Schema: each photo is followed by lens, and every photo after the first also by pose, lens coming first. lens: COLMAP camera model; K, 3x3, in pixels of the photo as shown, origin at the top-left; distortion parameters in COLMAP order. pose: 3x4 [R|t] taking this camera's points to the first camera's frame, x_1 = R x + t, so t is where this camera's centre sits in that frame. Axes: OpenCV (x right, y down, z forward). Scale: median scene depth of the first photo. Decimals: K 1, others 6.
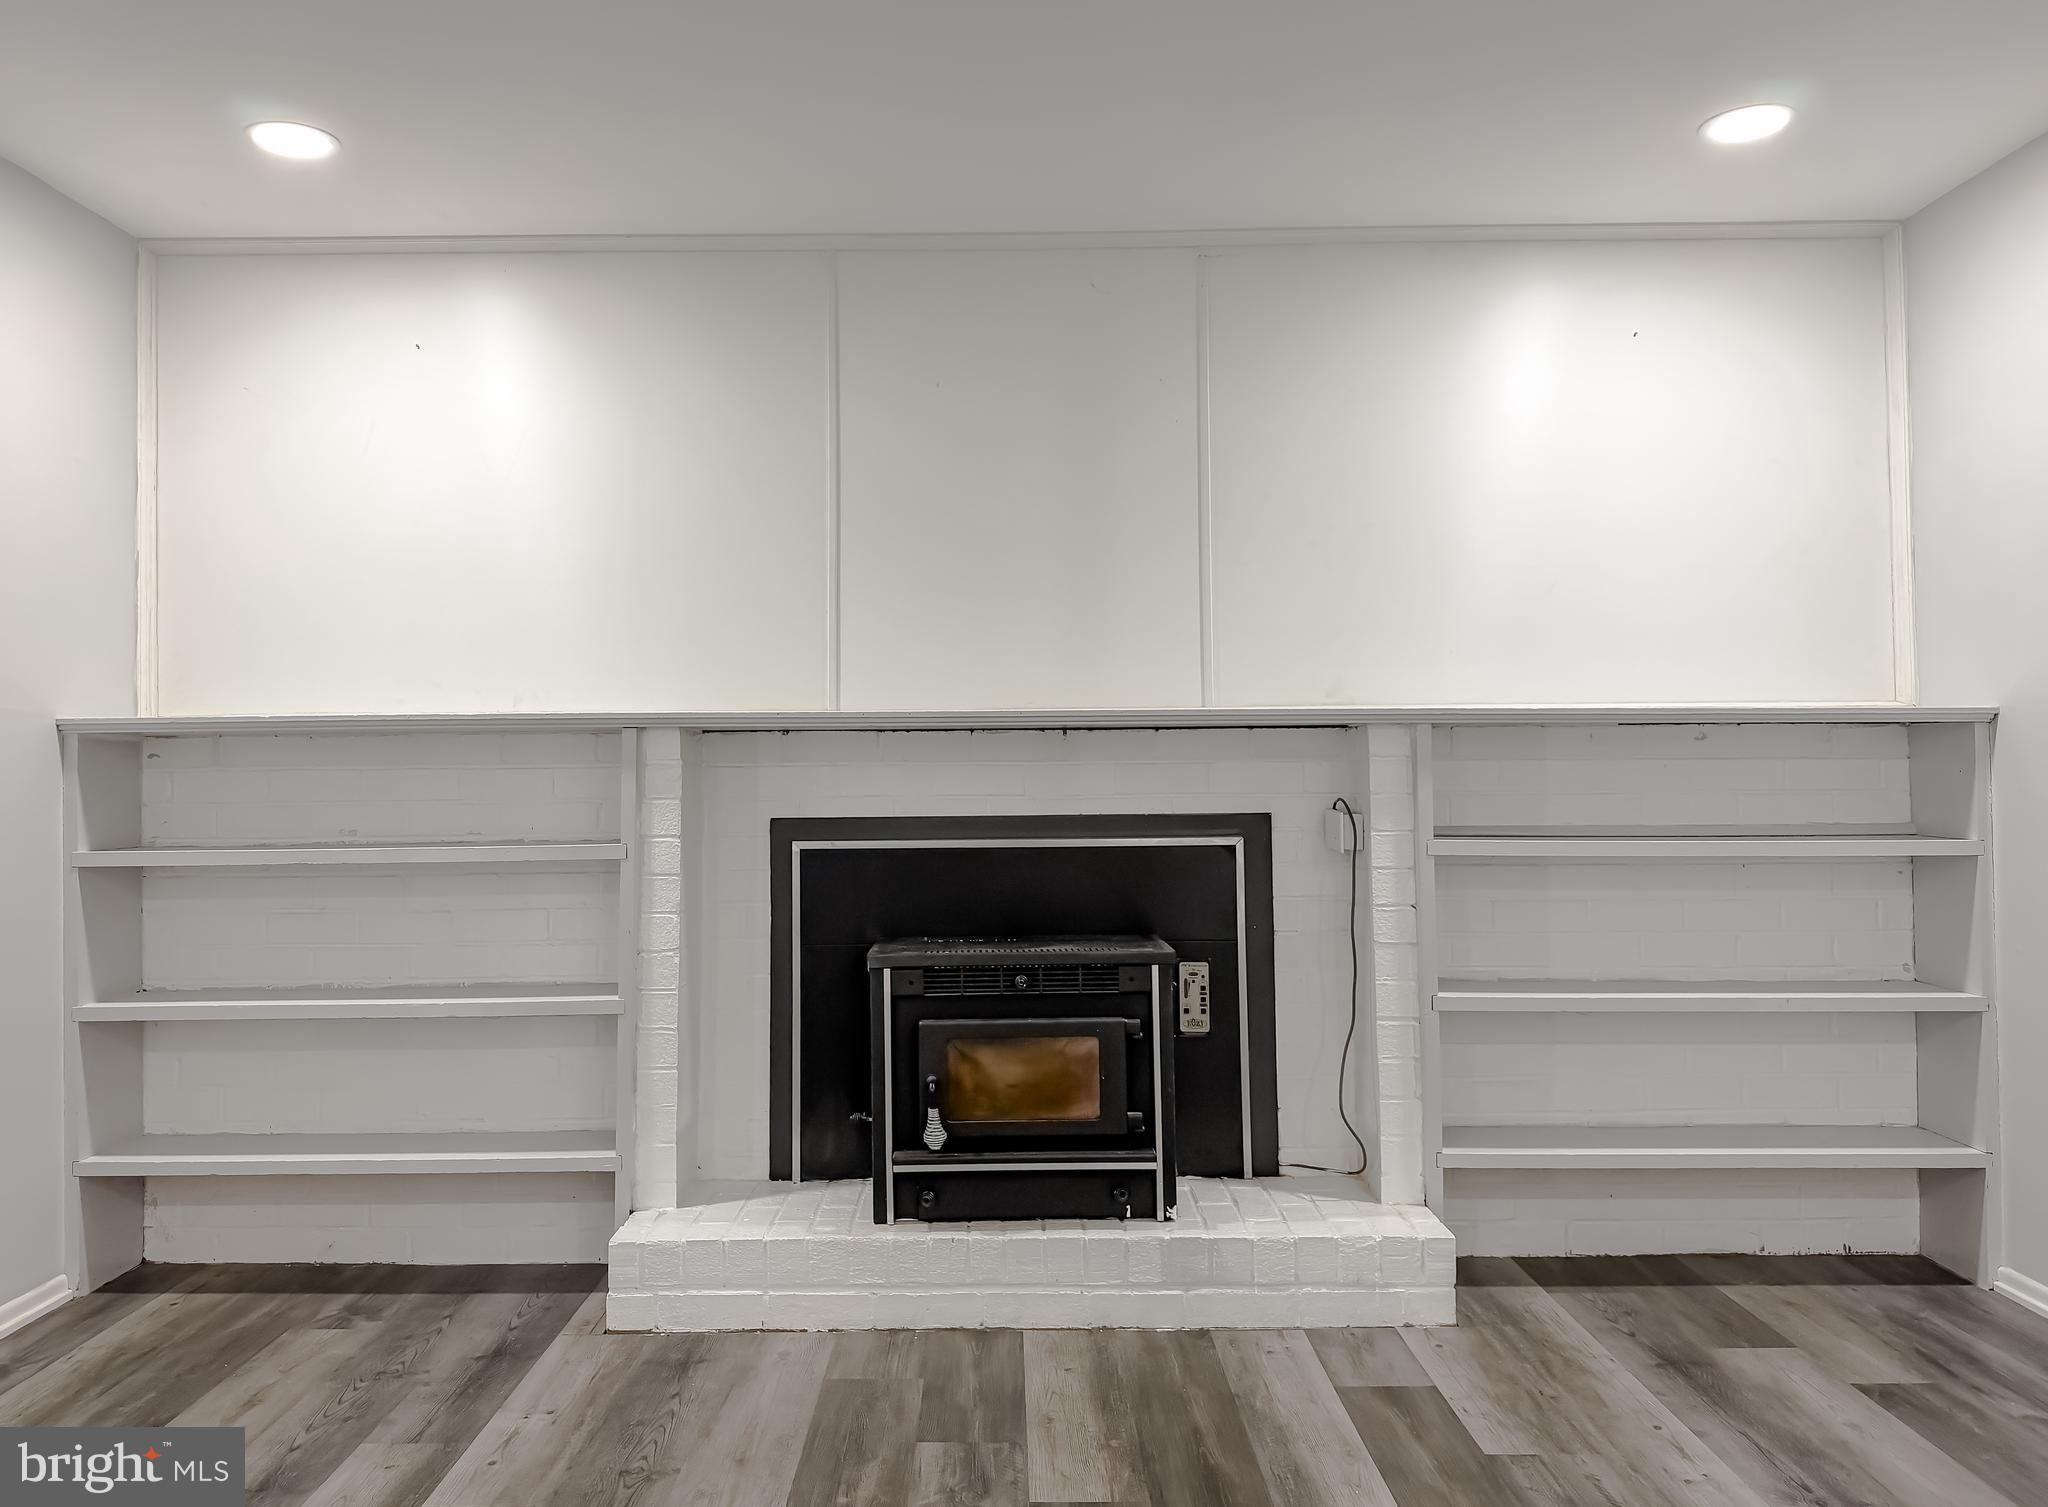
lens RADIAL K [[1474.0, 0, 1020.8], [0, 1474.0, 743.8], [0, 0, 1]] dist [0.042305, -0.055677]
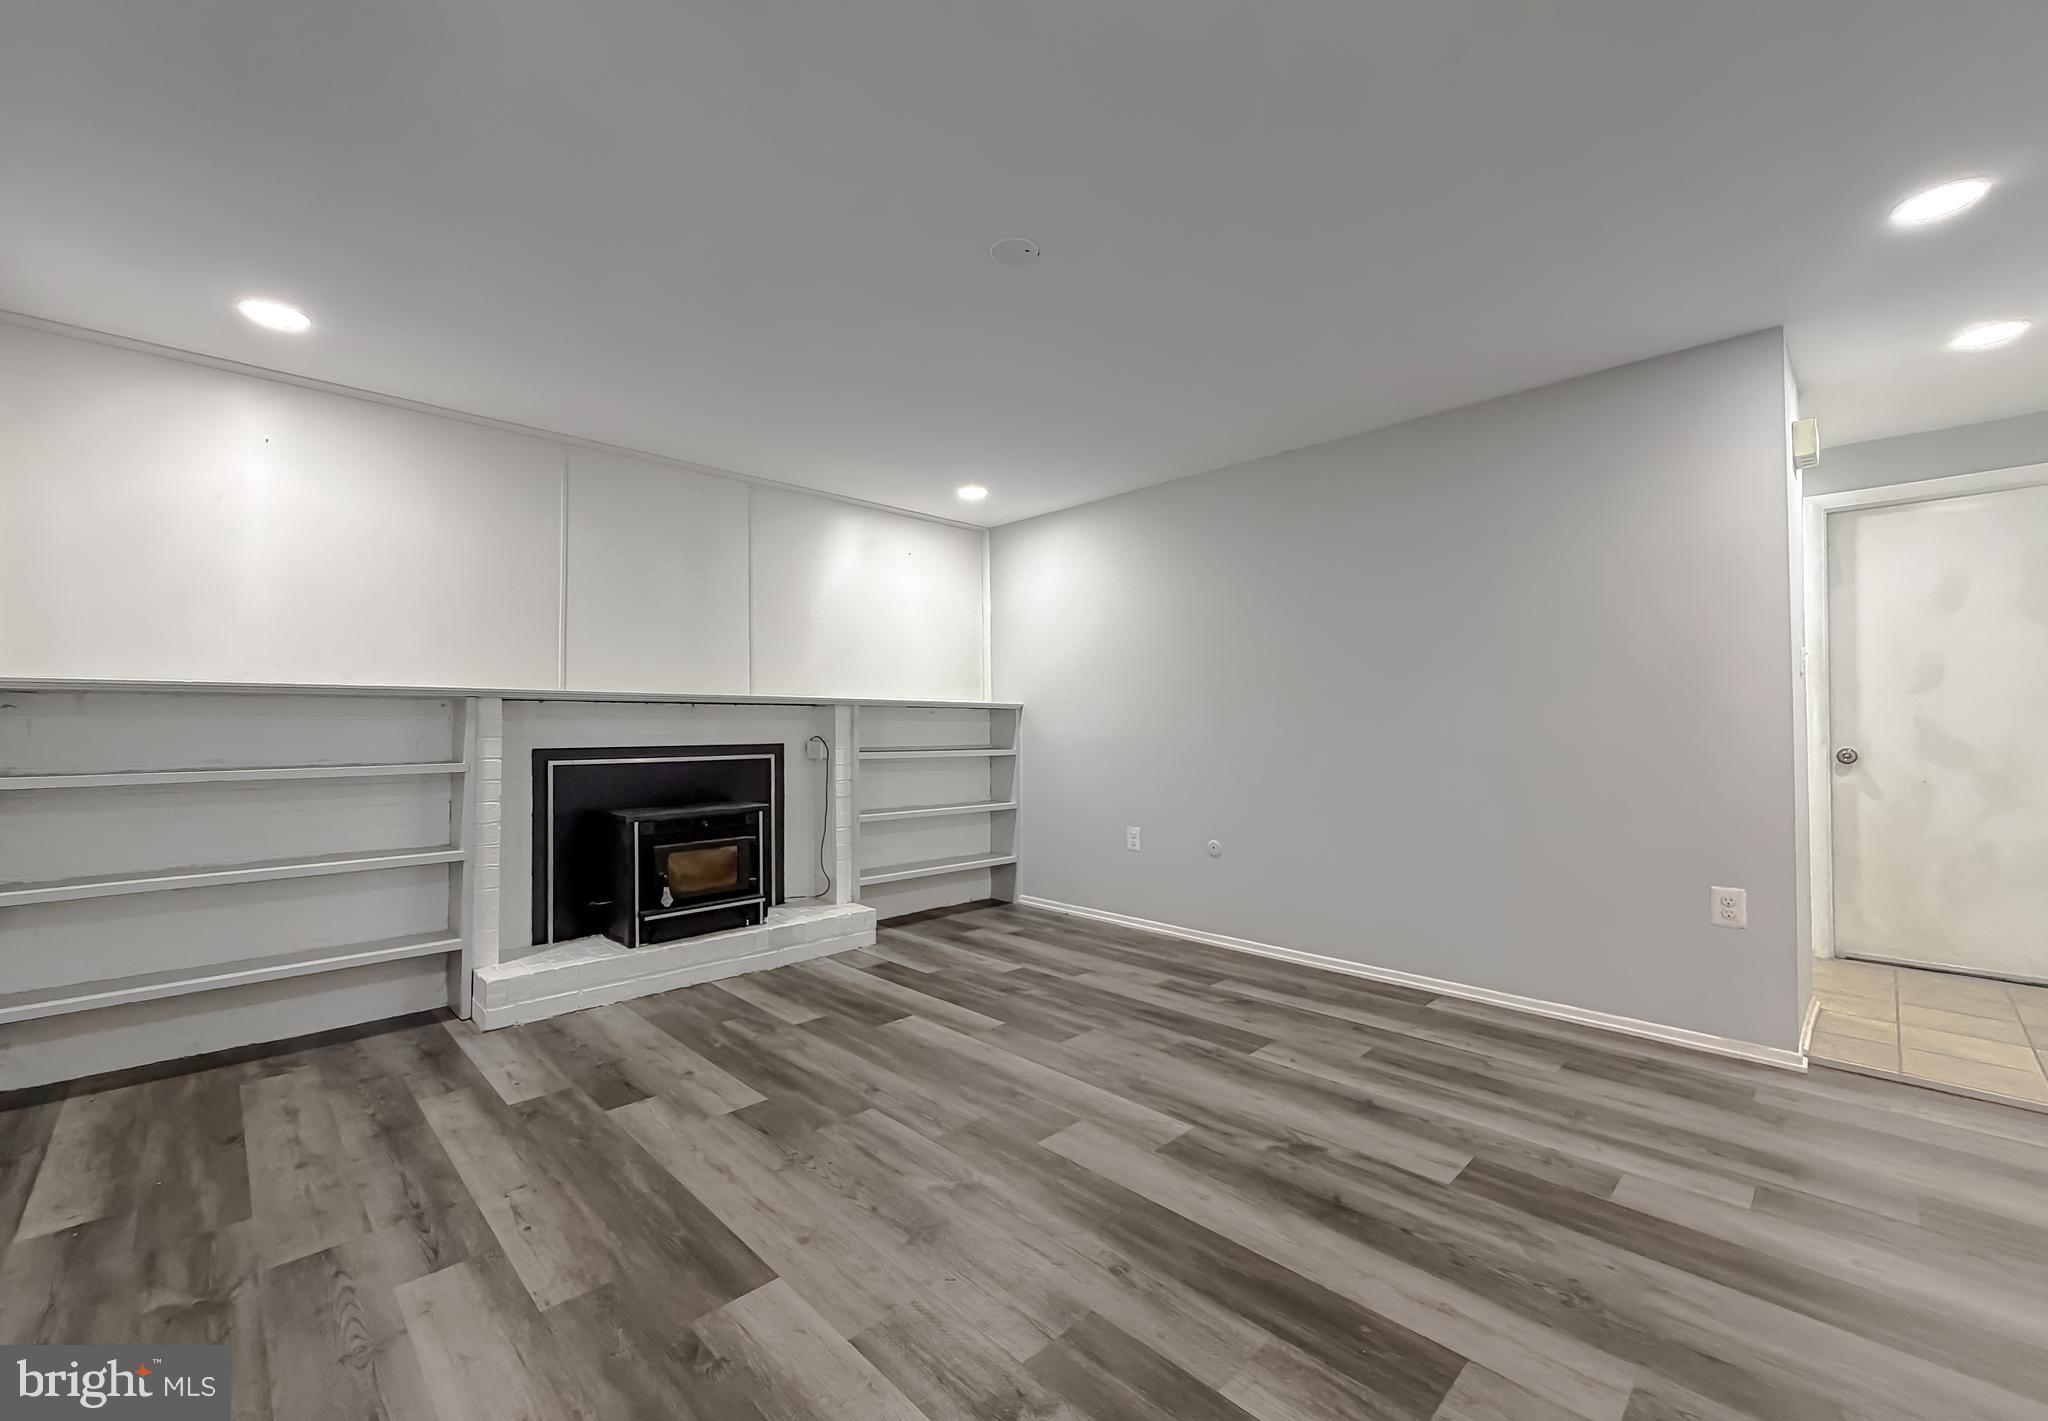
lens RADIAL K [[826.9, 0, 1004.1], [0, 826.9, 712.5], [0, 0, 1]] dist [-0.002972, 0.000156]
pose [[0.720504, 0.016382, 0.693258, -0.493020], [-0.019975, 0.999796, -0.002865, -0.002829], [-0.693163, -0.011783, 0.720684, -0.148328]]
